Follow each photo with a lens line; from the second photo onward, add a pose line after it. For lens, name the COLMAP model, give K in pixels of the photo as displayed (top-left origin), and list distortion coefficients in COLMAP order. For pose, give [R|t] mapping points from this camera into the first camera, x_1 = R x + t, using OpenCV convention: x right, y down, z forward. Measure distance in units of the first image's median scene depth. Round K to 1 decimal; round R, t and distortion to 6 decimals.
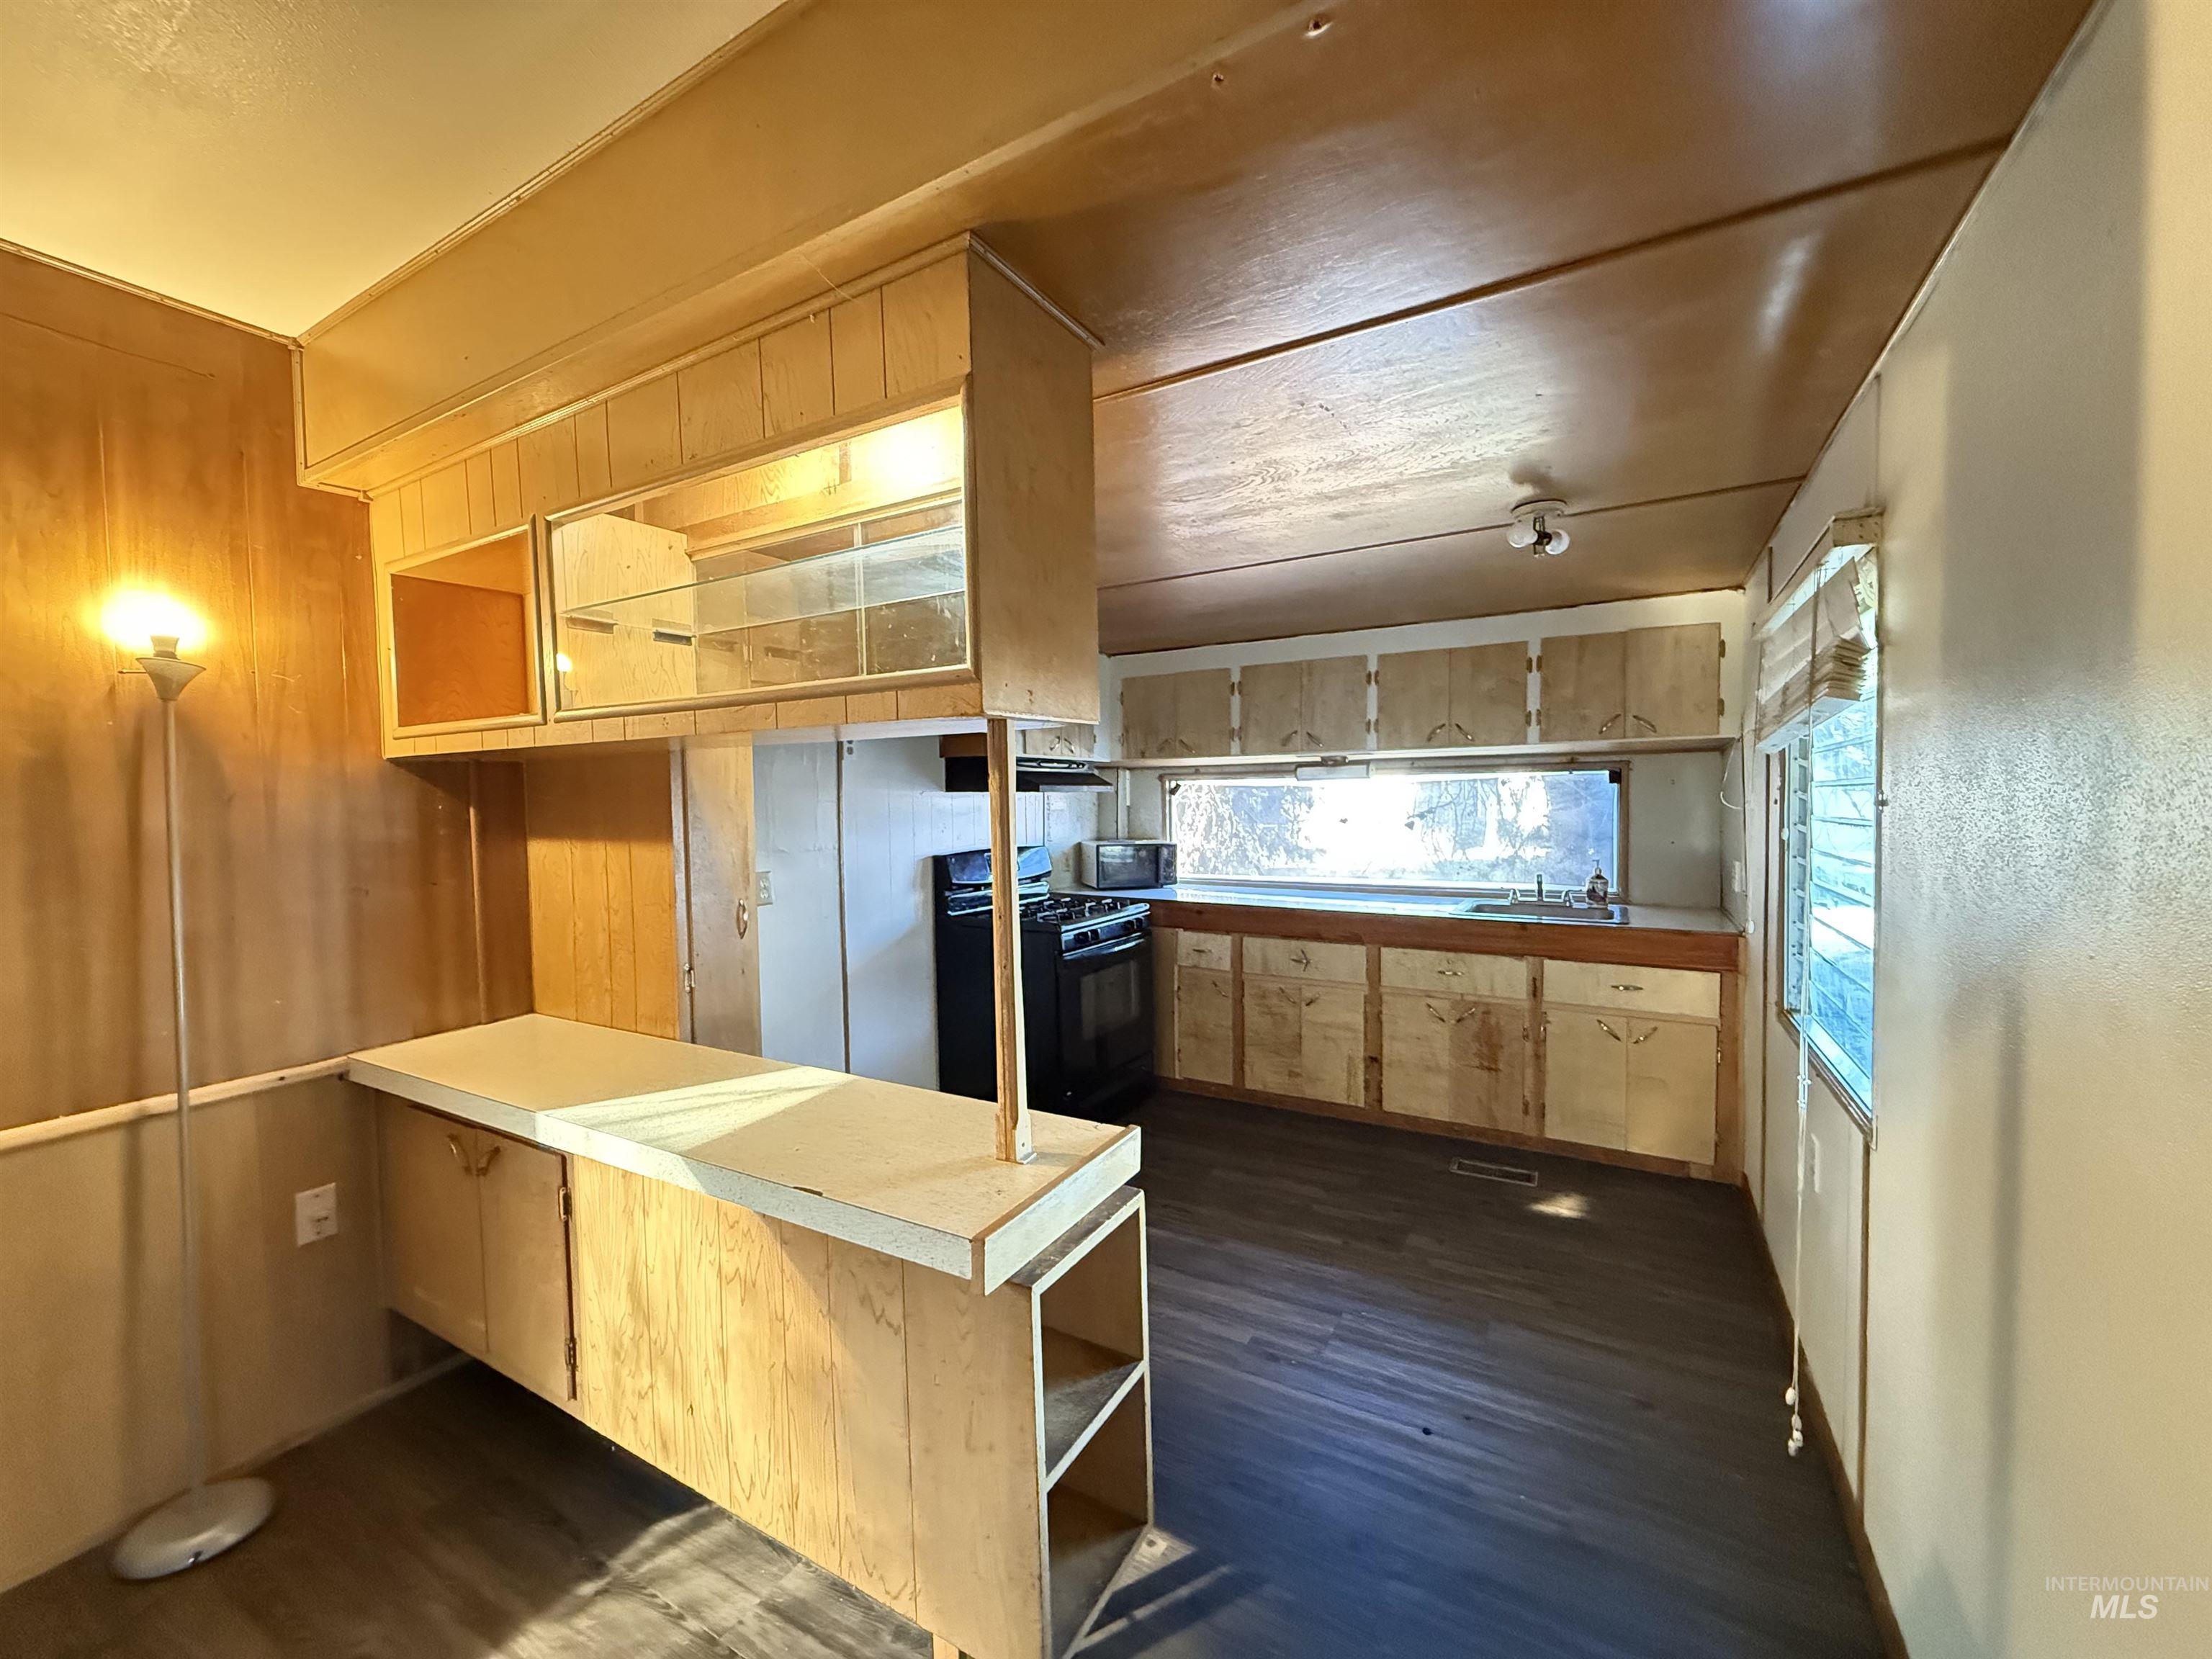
lens RADIAL K [[878.0, 0, 1102.3], [0, 878.0, 830.5], [0, 0, 1]] dist [-0.000280, 0.000037]
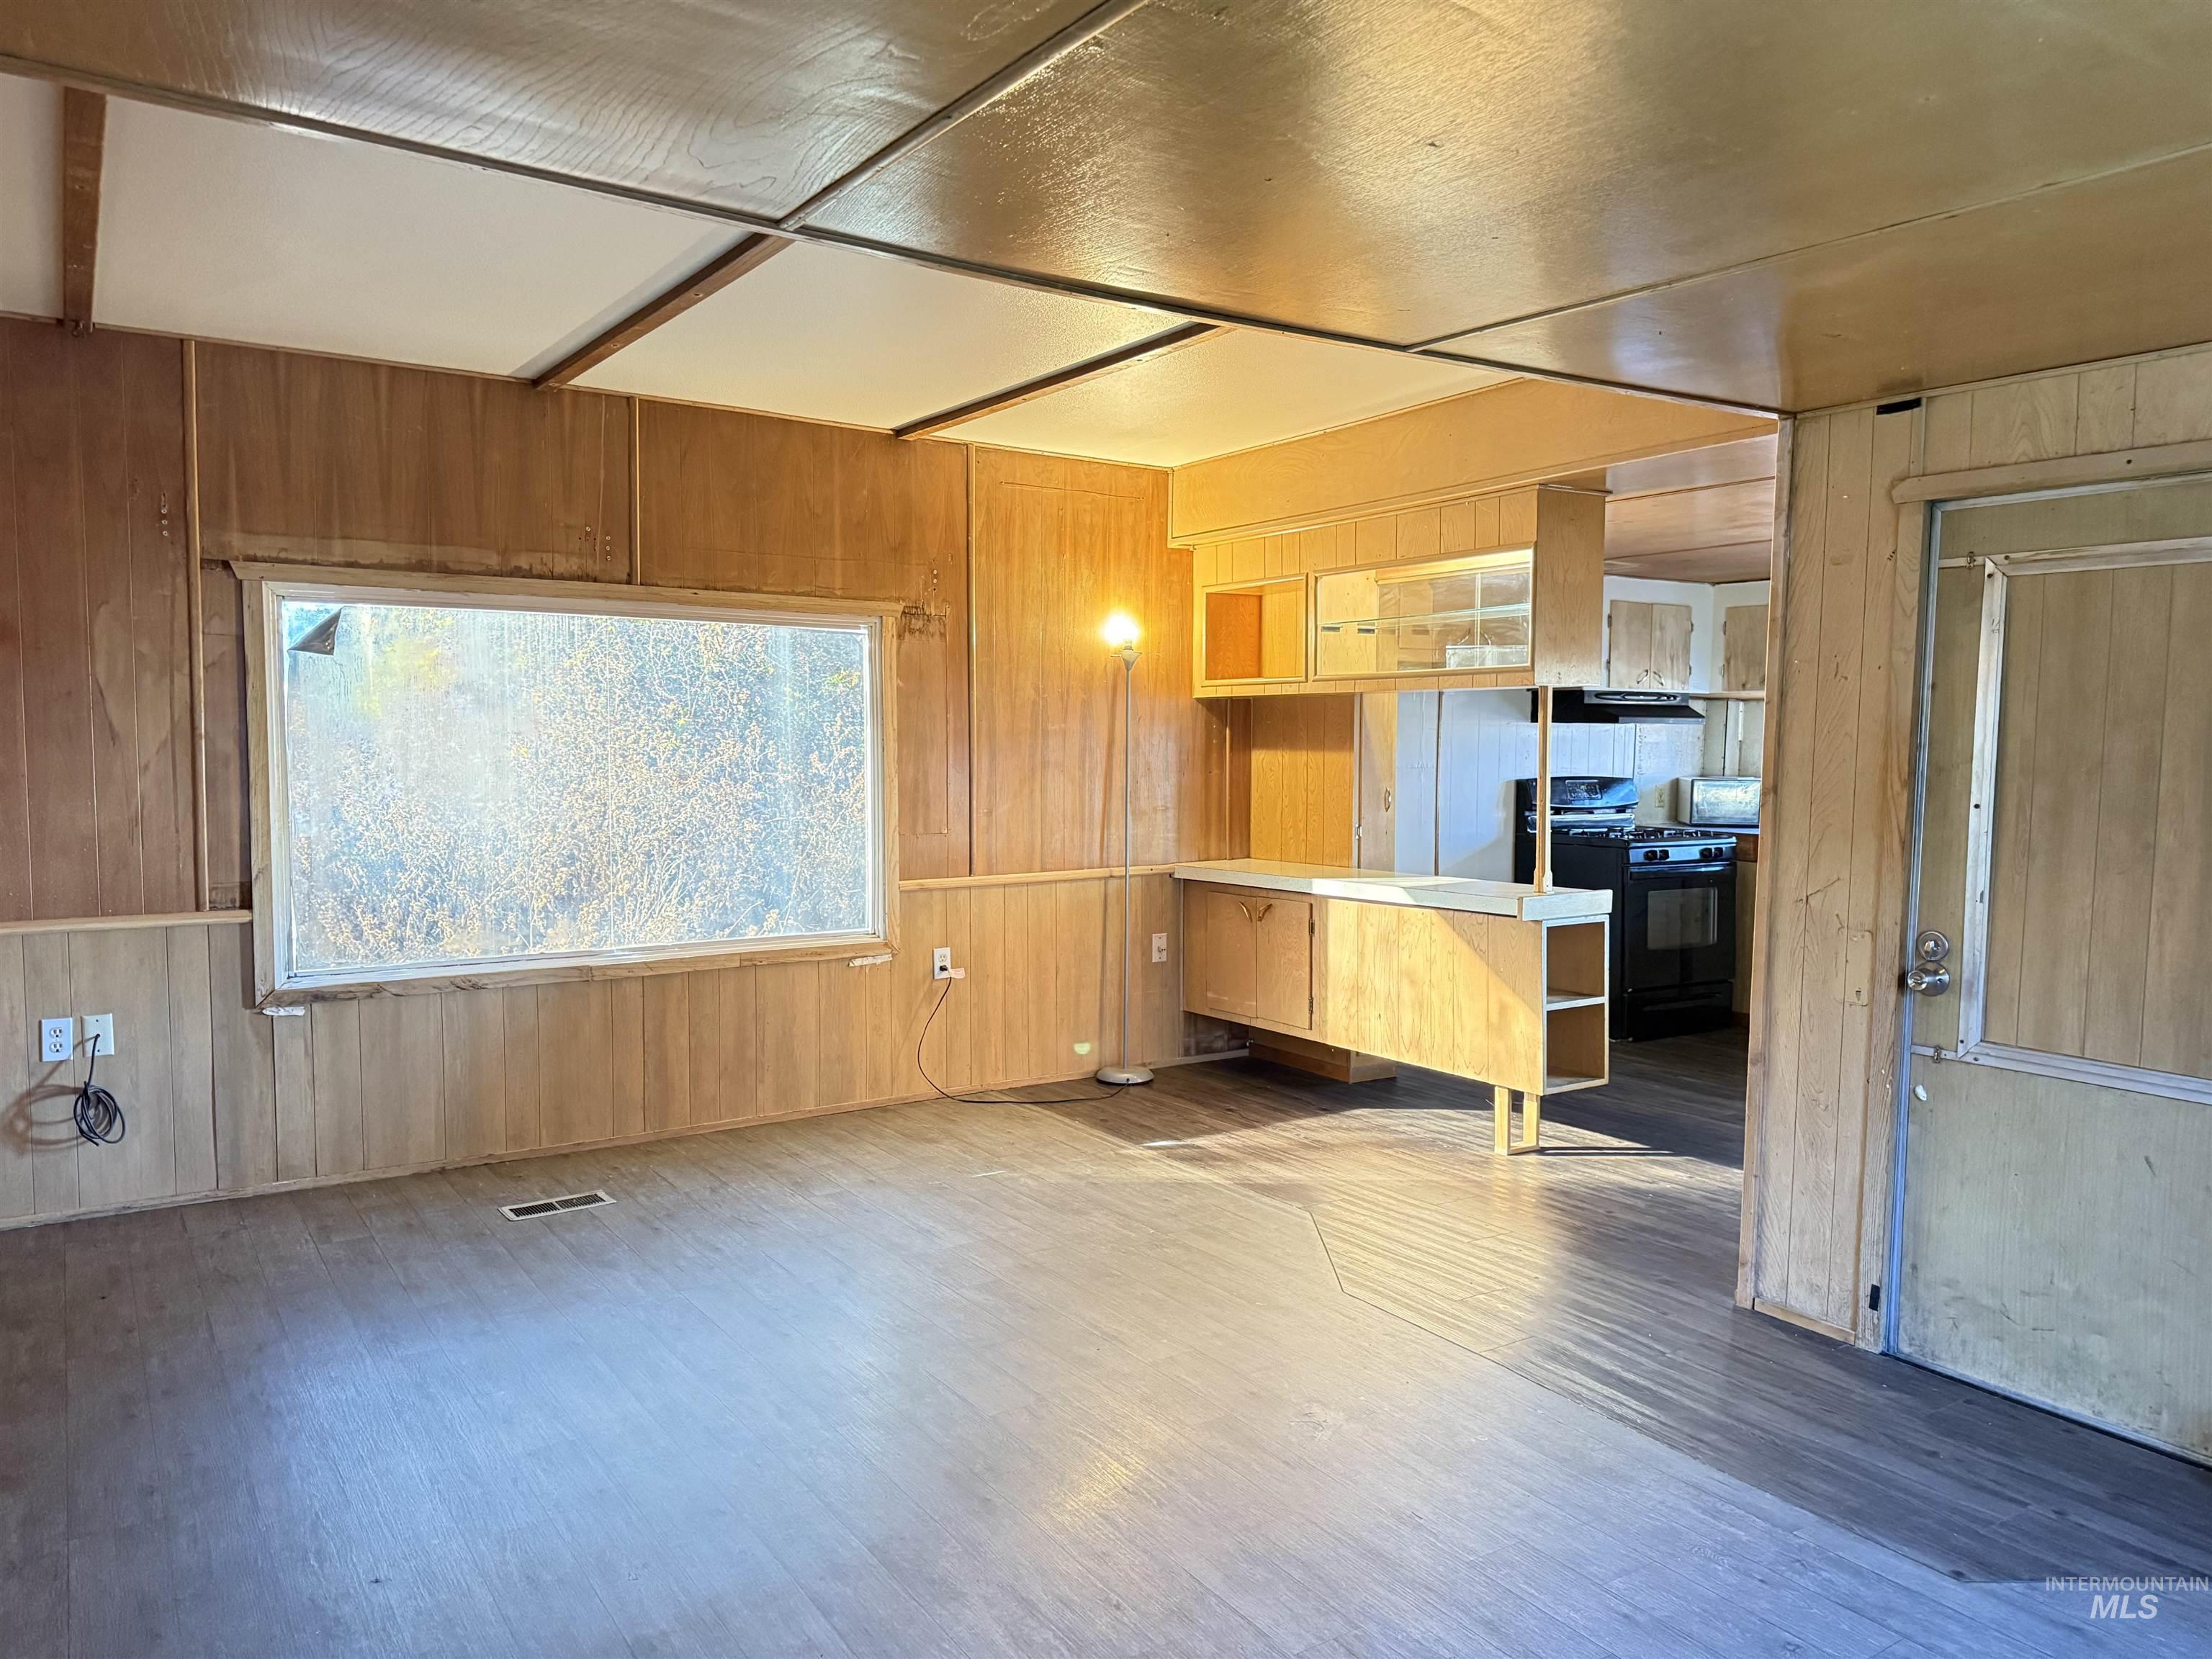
lens RADIAL K [[1531.9, 0, 1129.7], [0, 1531.9, 842.5], [0, 0, 1]] dist [0.180314, -0.002556]
pose [[0.903250, 0.048286, -0.426389, 0.224287], [-0.035612, 0.998656, 0.037653, 0.055149], [0.427634, -0.018826, 0.903756, -1.066151]]
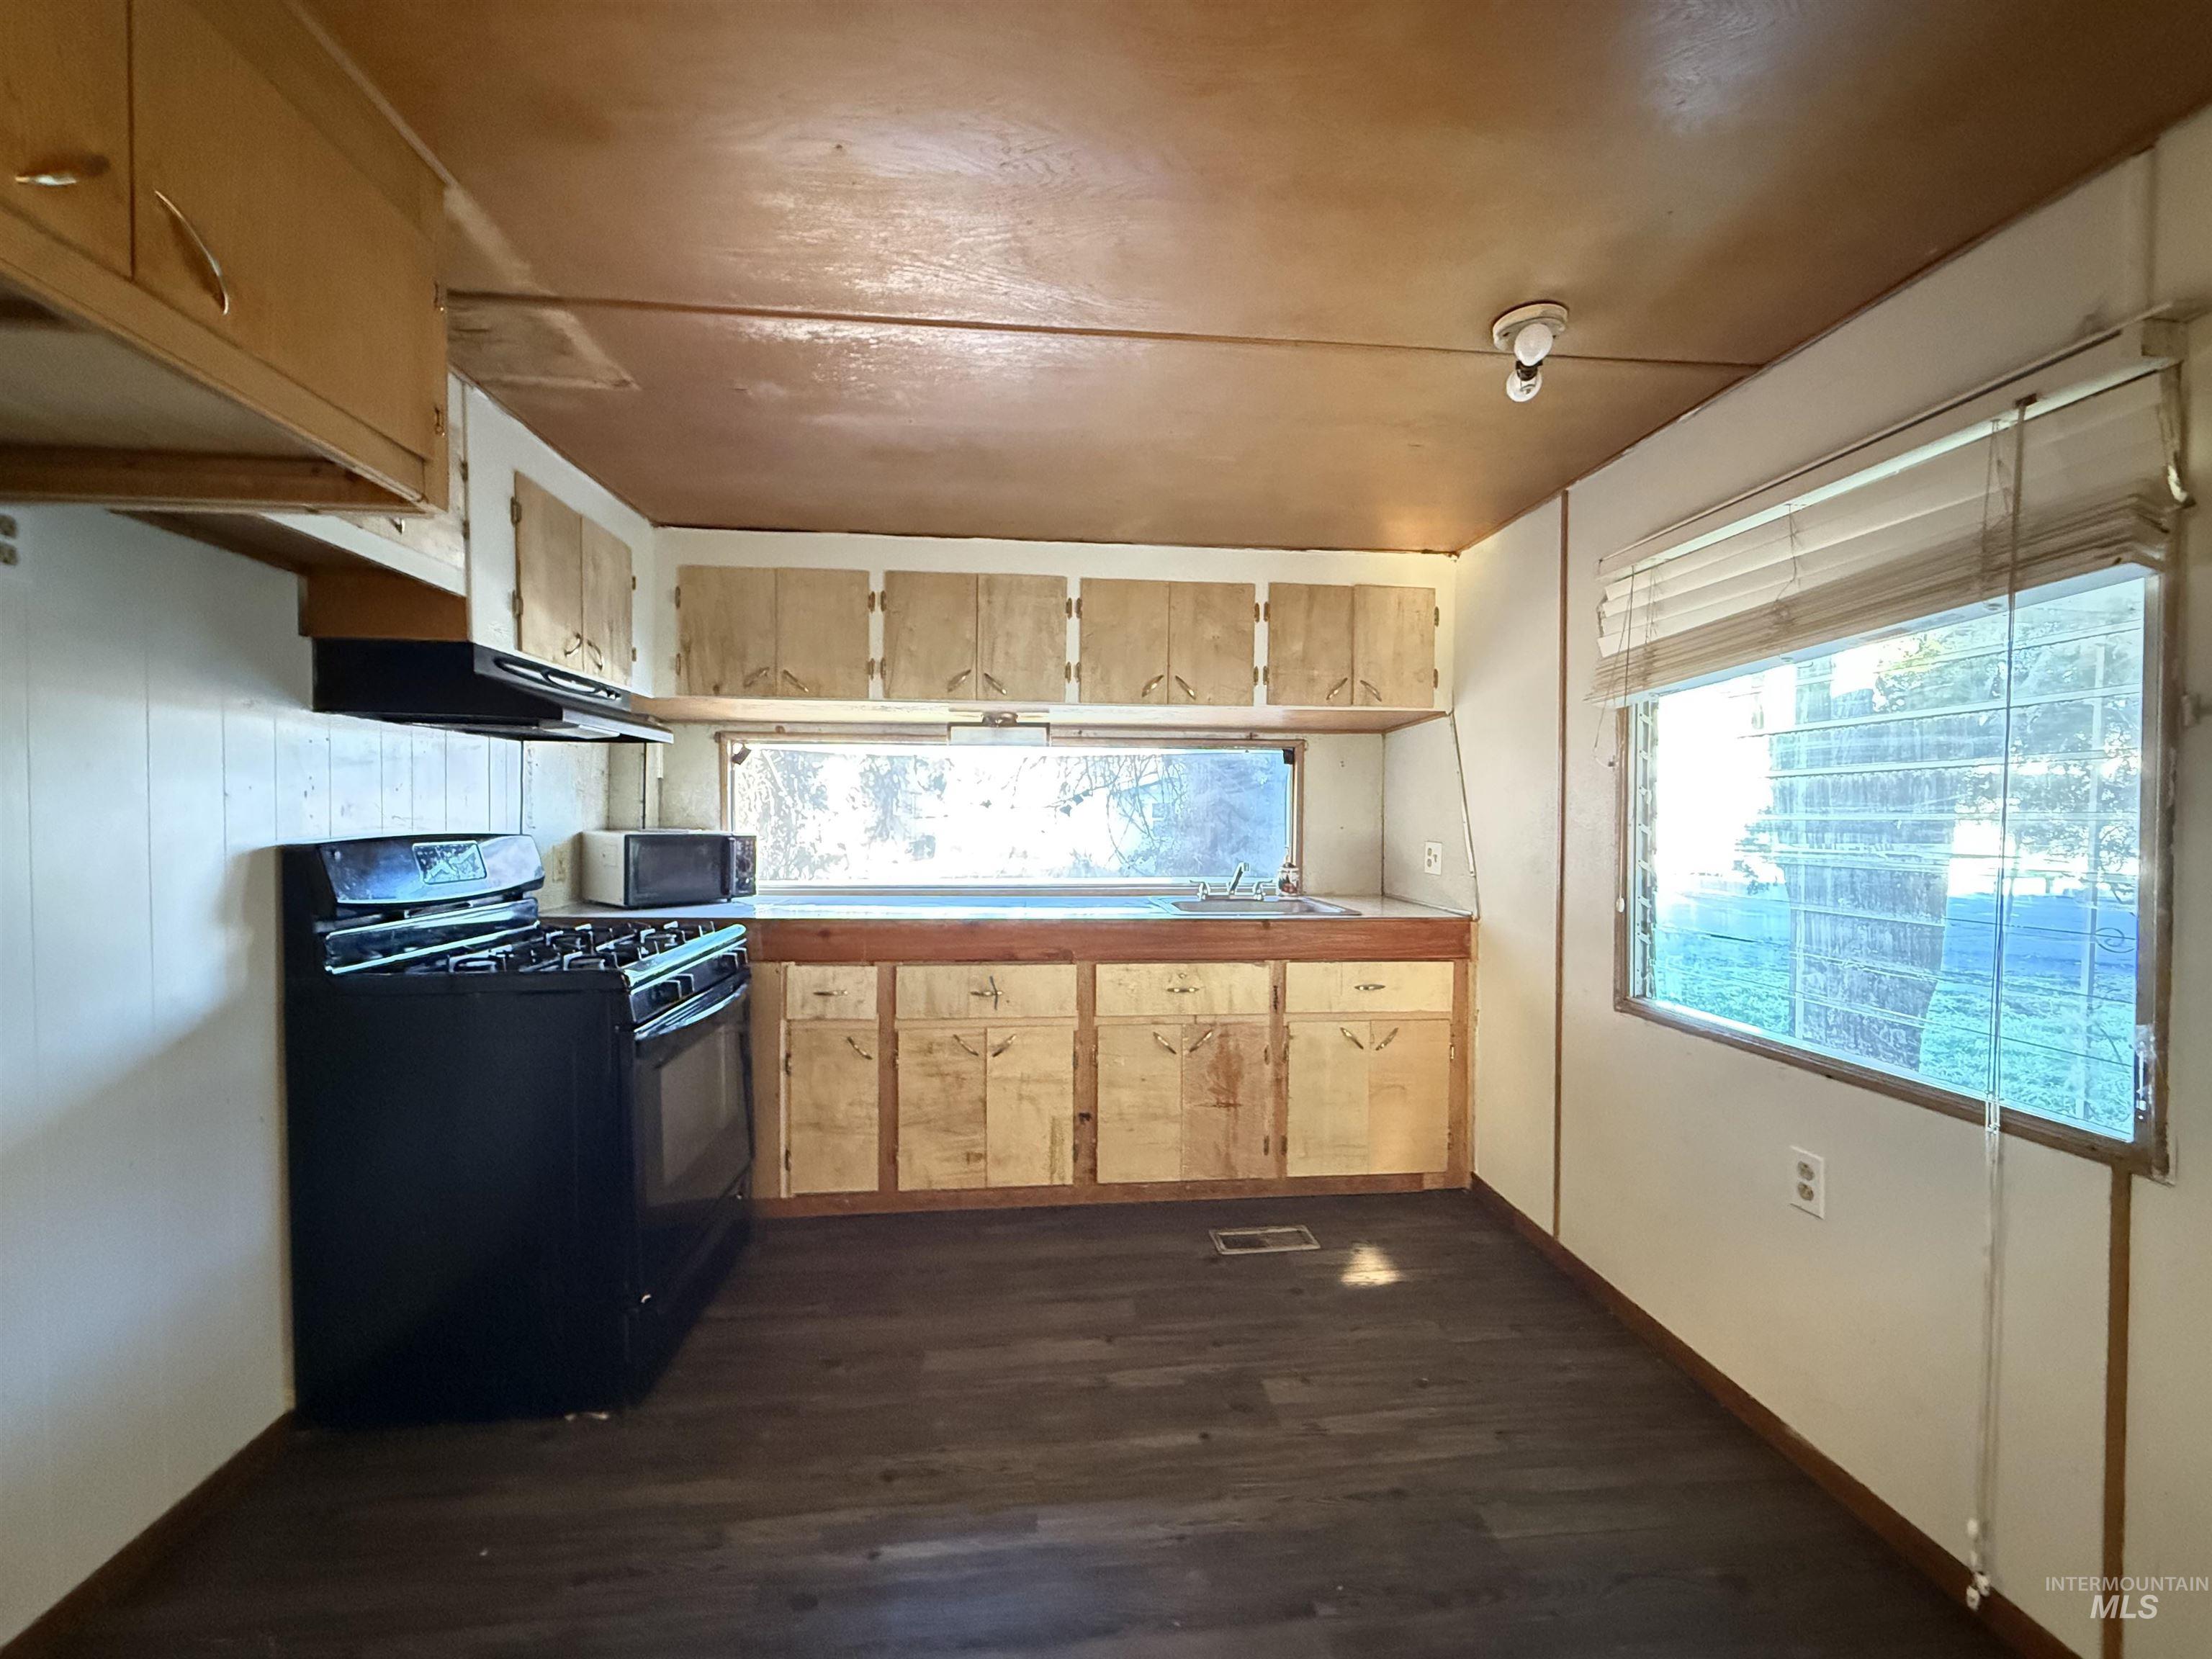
lens RADIAL K [[878.0, 0, 1102.3], [0, 878.0, 830.5], [0, 0, 1]] dist [-0.000280, 0.000037]
pose [[0.809482, 0.005257, 0.587122, -0.121814], [0.005616, 0.999845, -0.016696, 0.032551], [-0.587118, 0.016813, 0.809327, 0.404440]]
